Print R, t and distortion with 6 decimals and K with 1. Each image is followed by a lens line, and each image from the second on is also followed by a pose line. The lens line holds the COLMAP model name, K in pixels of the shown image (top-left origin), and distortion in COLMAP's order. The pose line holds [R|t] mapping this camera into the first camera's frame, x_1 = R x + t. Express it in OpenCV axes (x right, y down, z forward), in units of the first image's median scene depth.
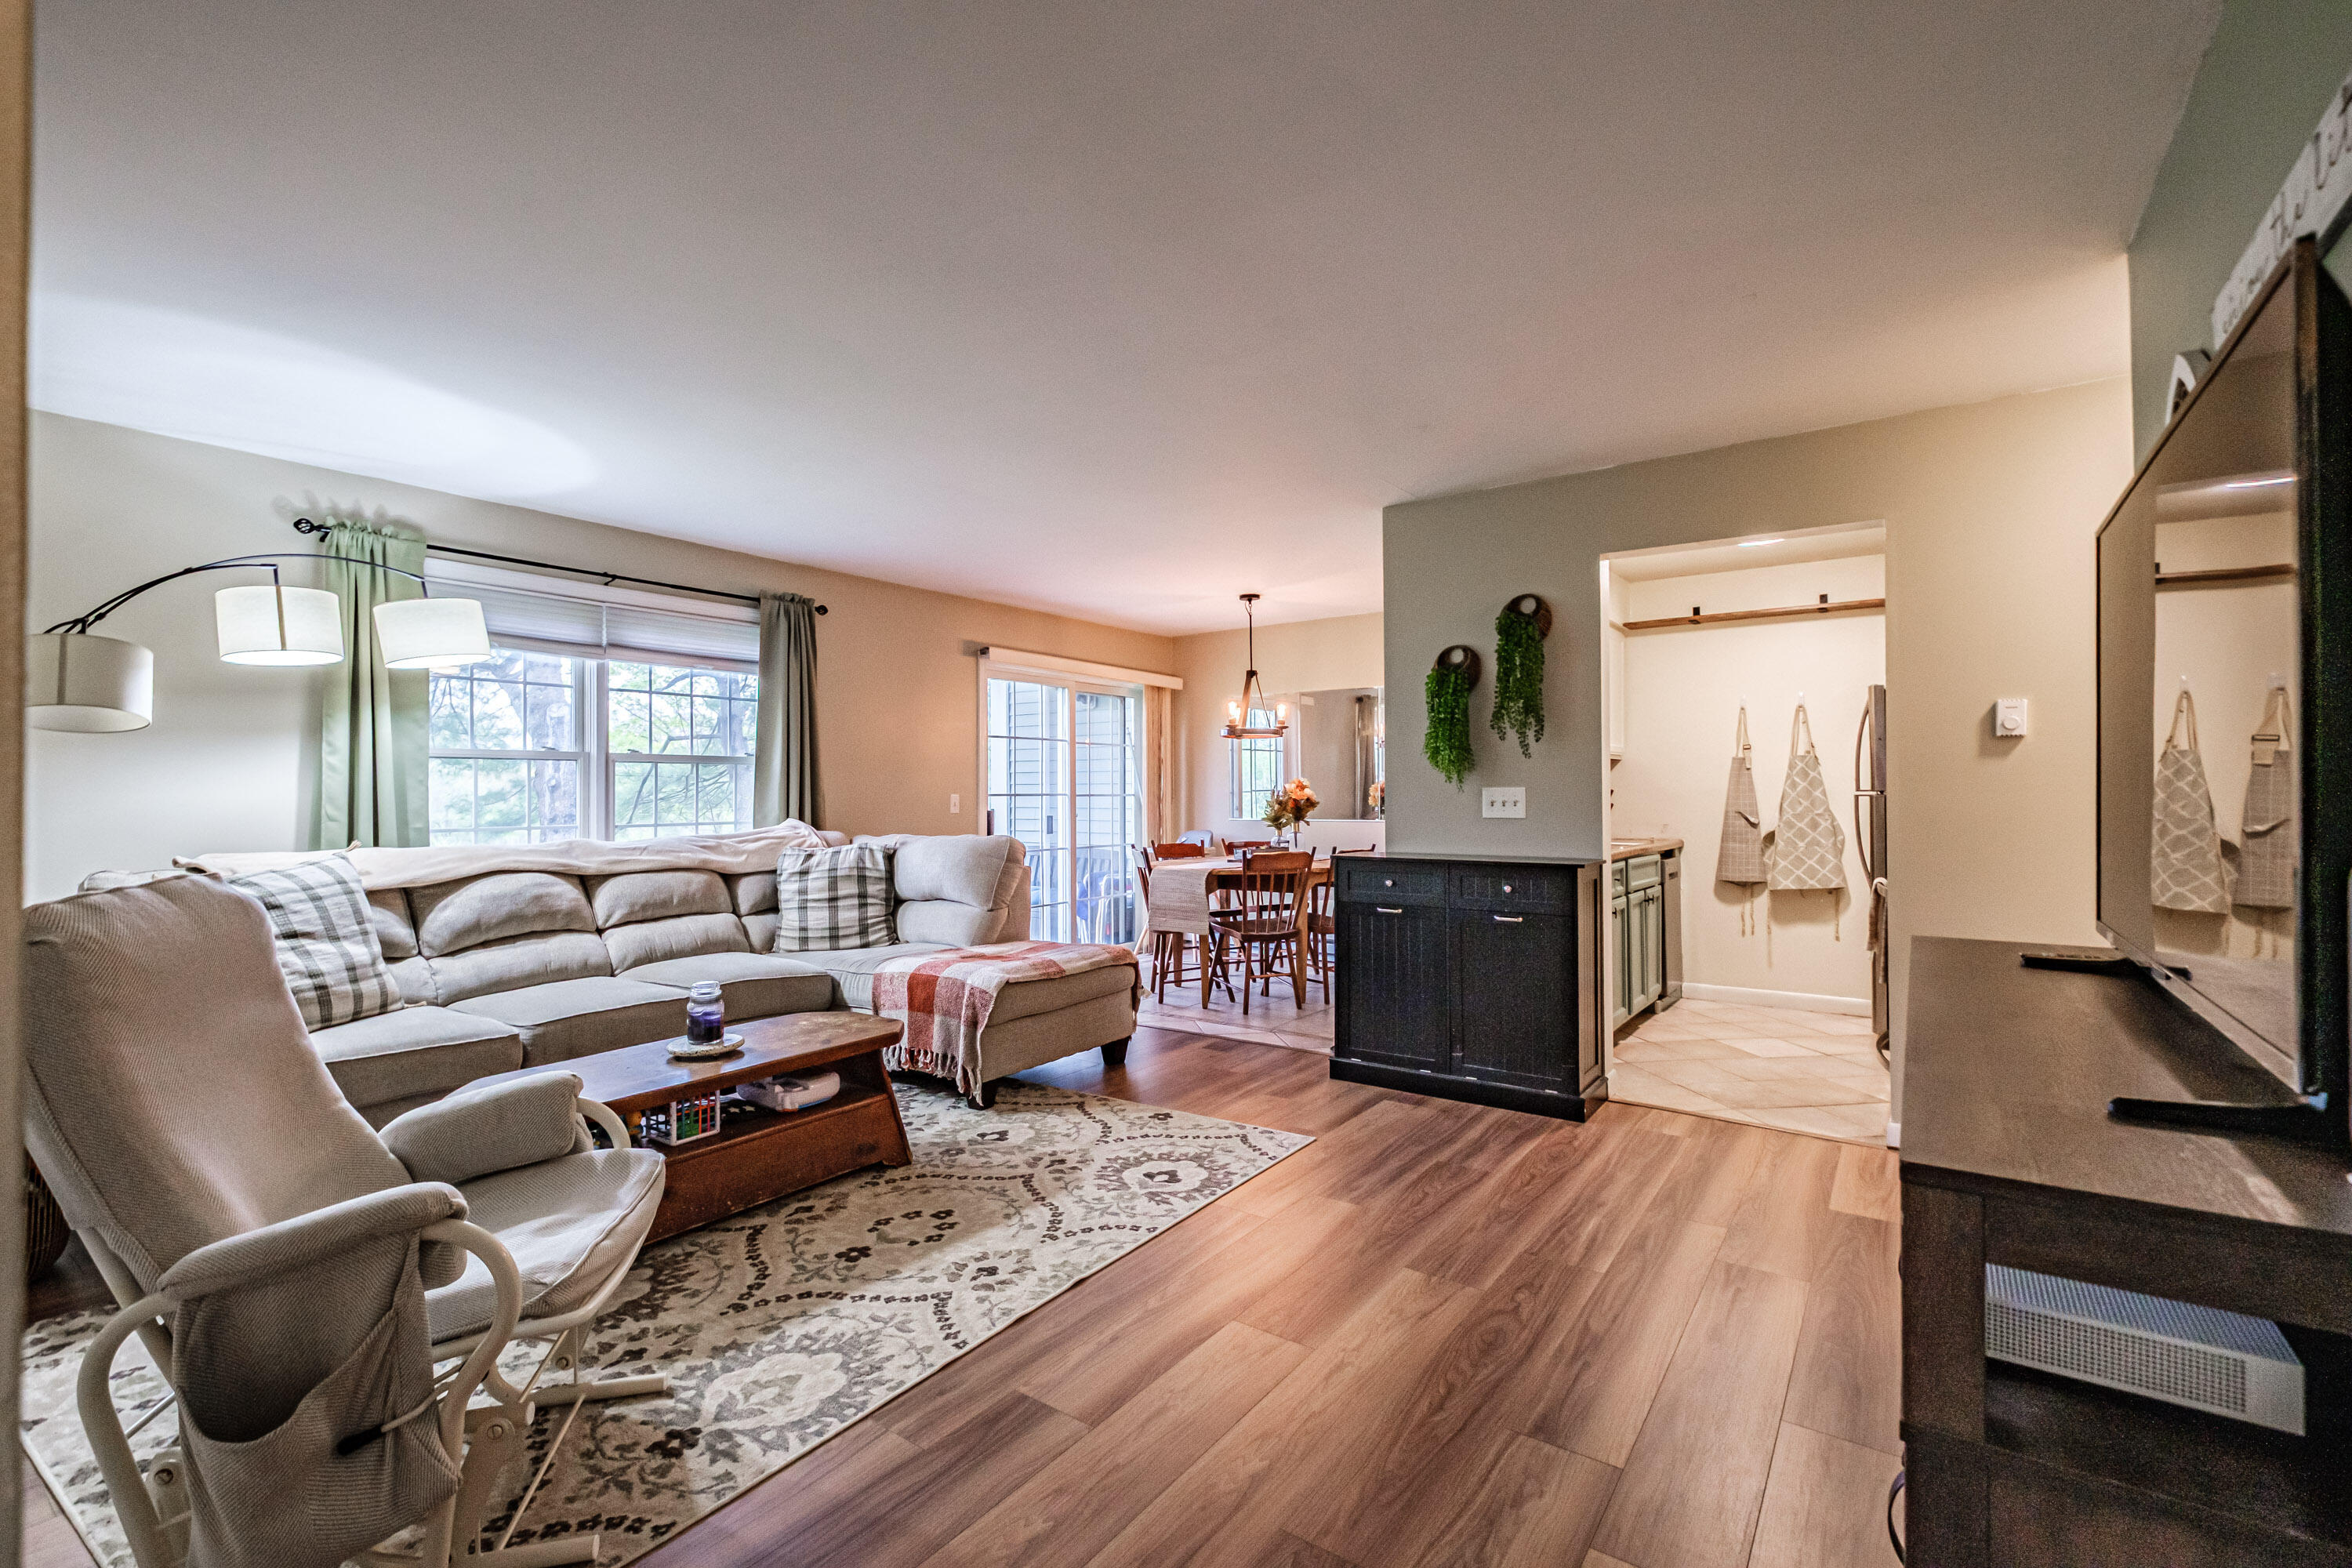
lens RADIAL K [[1089.0, 0, 1130.2], [0, 1089.0, 783.5], [0, 0, 1]] dist [0.004714, 0.000026]
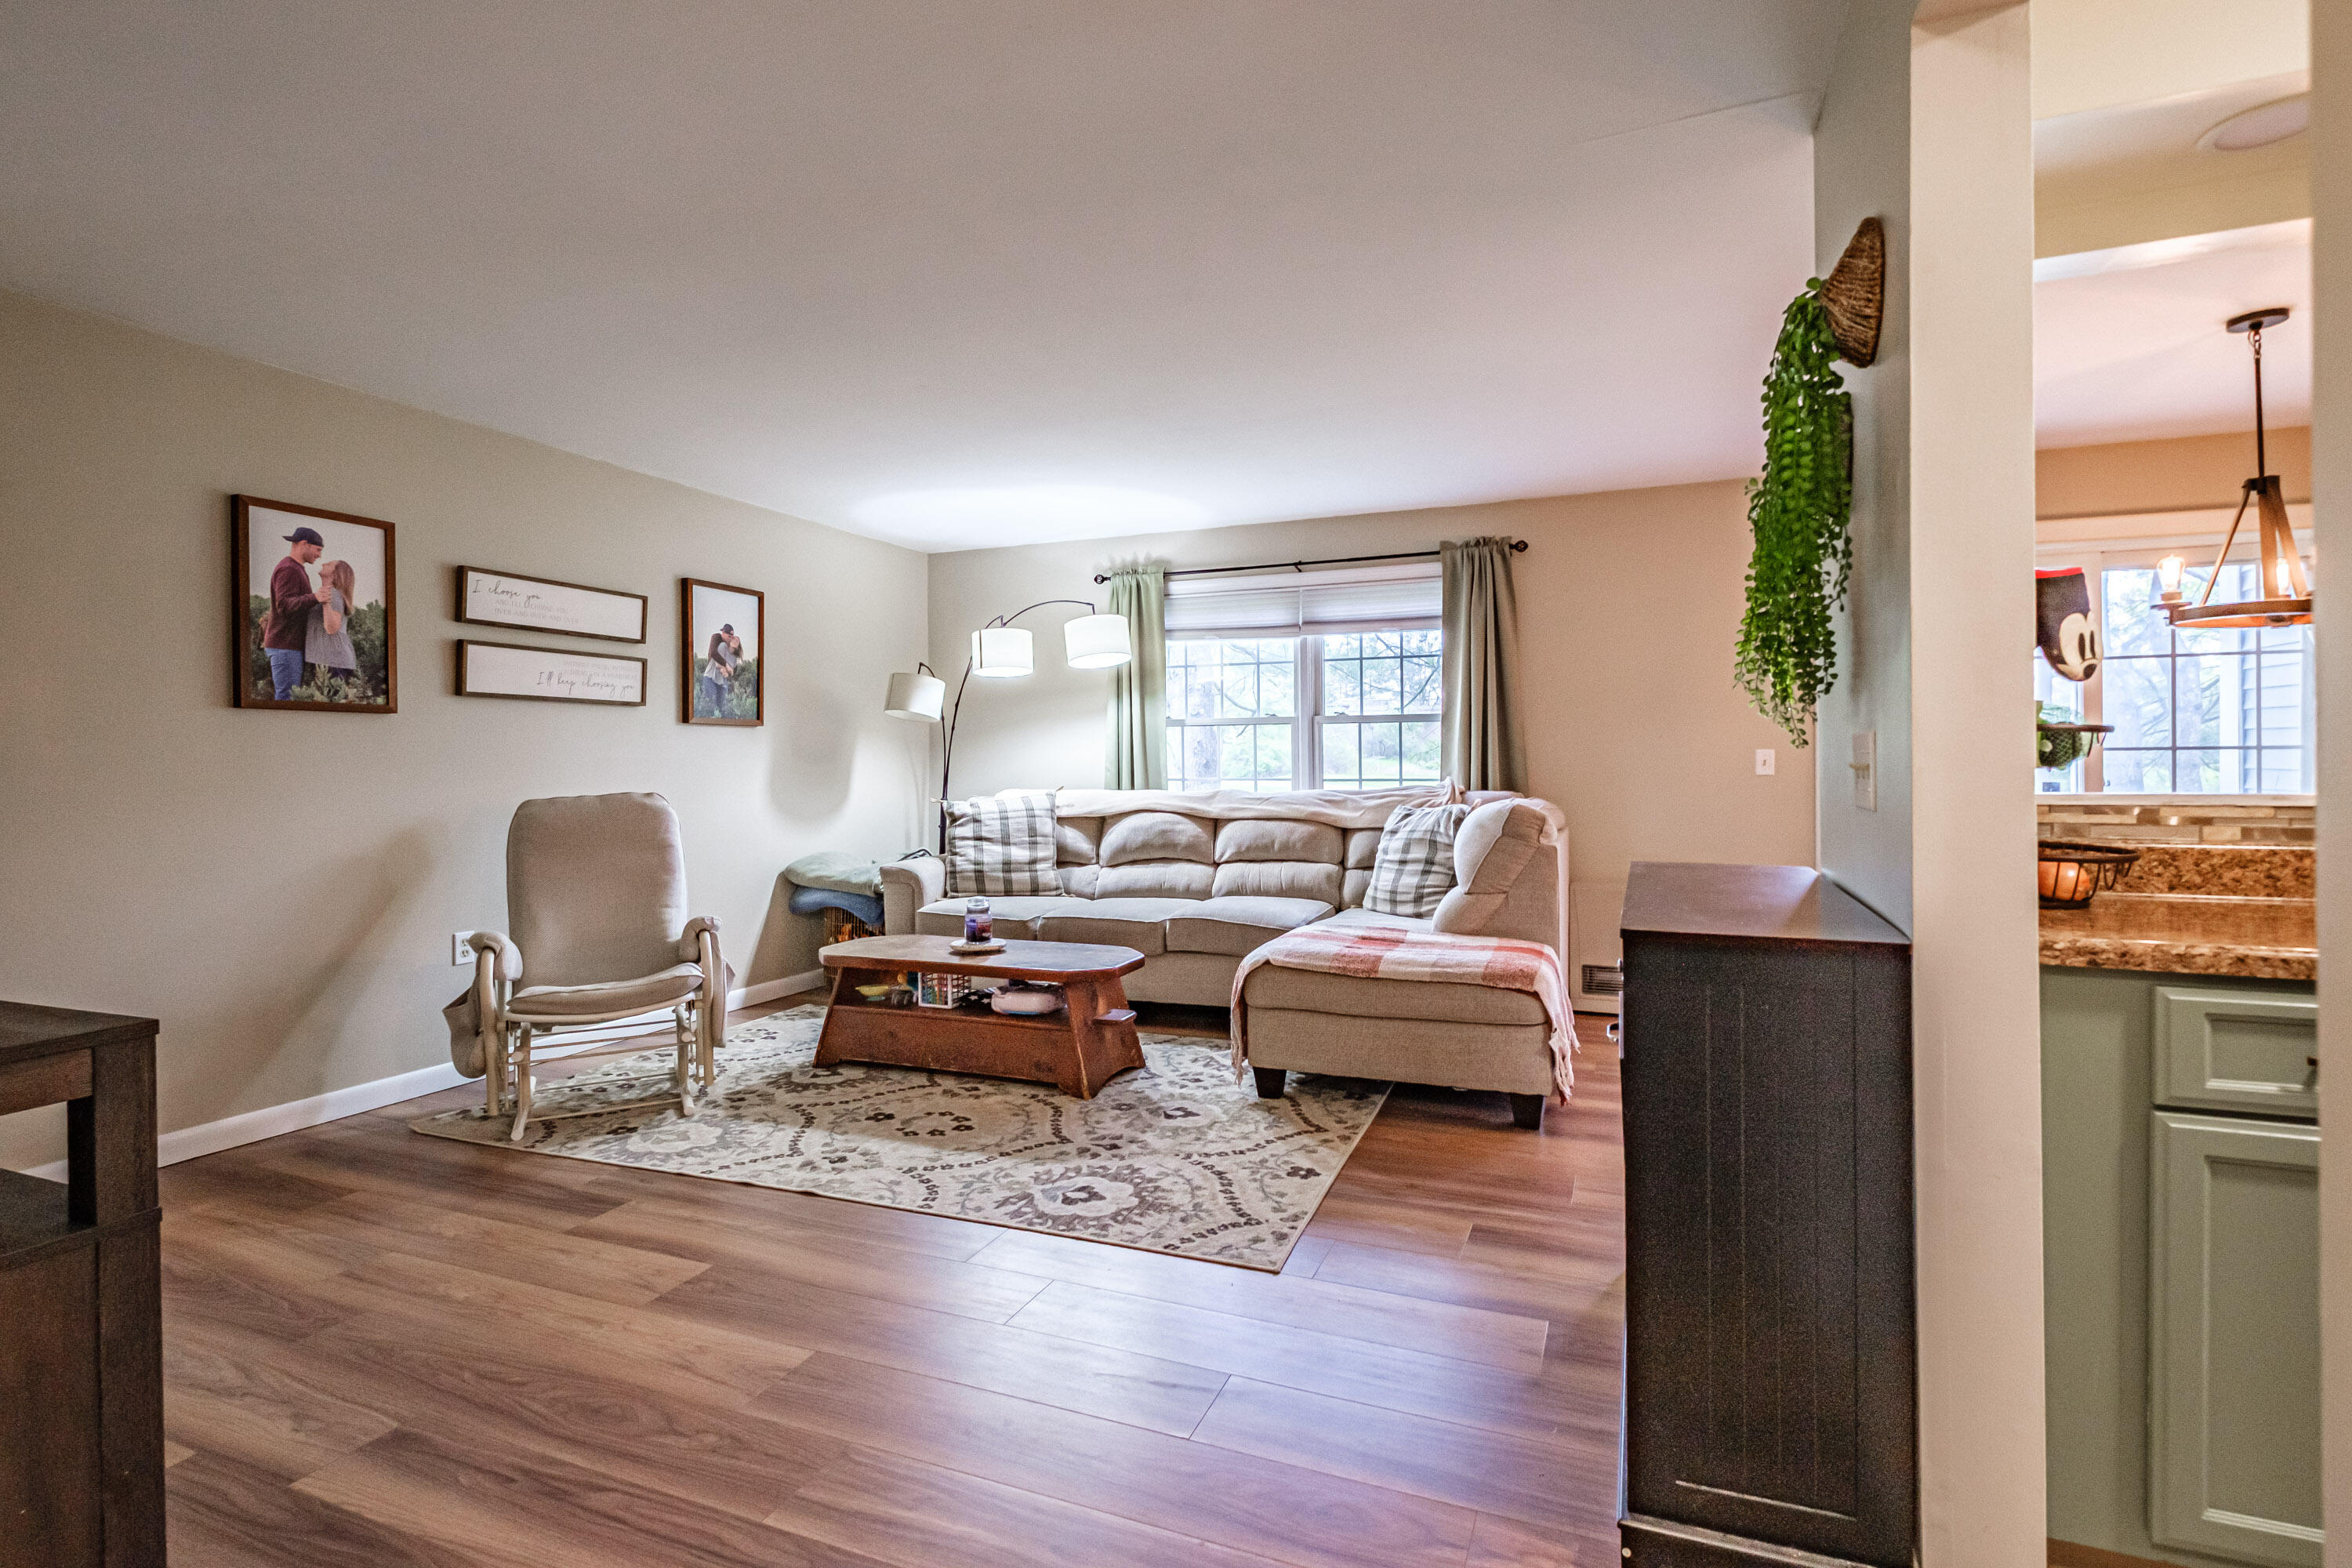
lens RADIAL K [[1075.7, 0, 1197.5], [0, 1075.7, 765.5], [0, 0, 1]] dist [0.001539, -0.000100]
pose [[0.250525, 0.009305, -0.968065, 0.850724], [0.013813, 0.999818, 0.013184, 0.010347], [0.968012, -0.016674, 0.250351, 0.857049]]
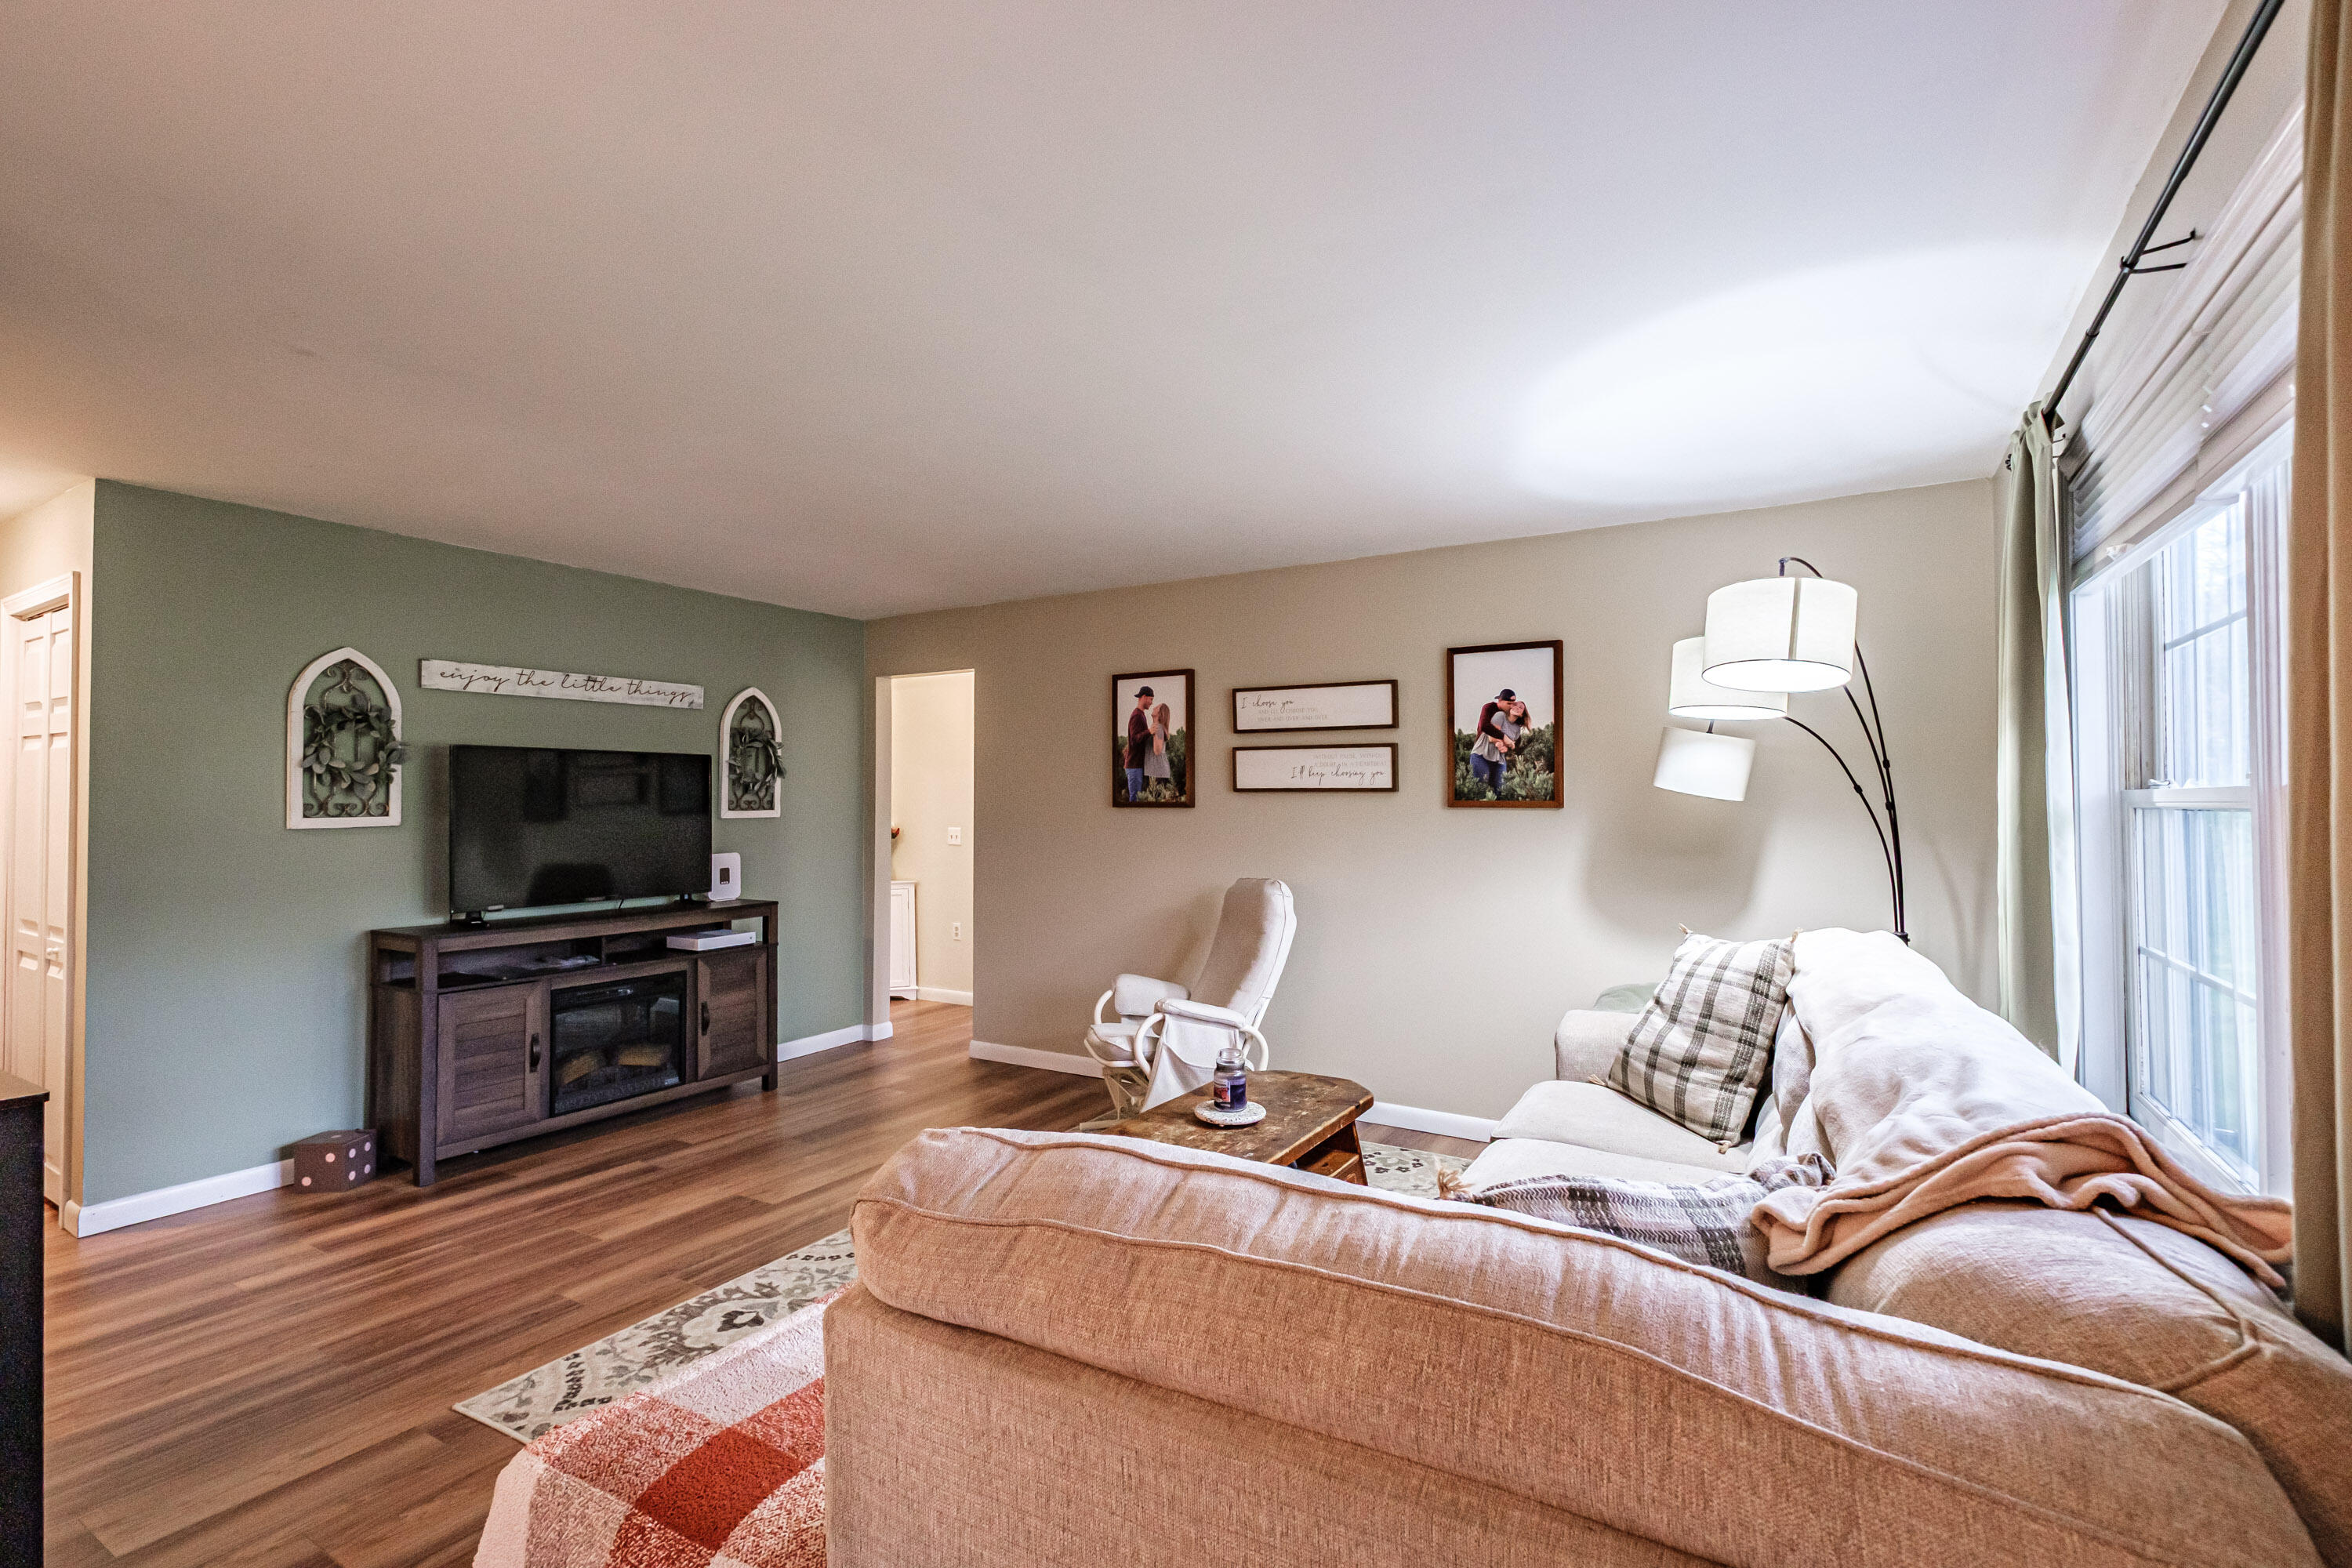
lens RADIAL K [[1089.0, 0, 1130.2], [0, 1089.0, 783.5], [0, 0, 1]] dist [0.004714, 0.000026]
pose [[-0.996959, 0.007370, -0.077573, -0.205184], [0.009460, 0.999601, -0.026607, -0.033446], [0.077346, -0.027260, -0.996632, 1.836318]]
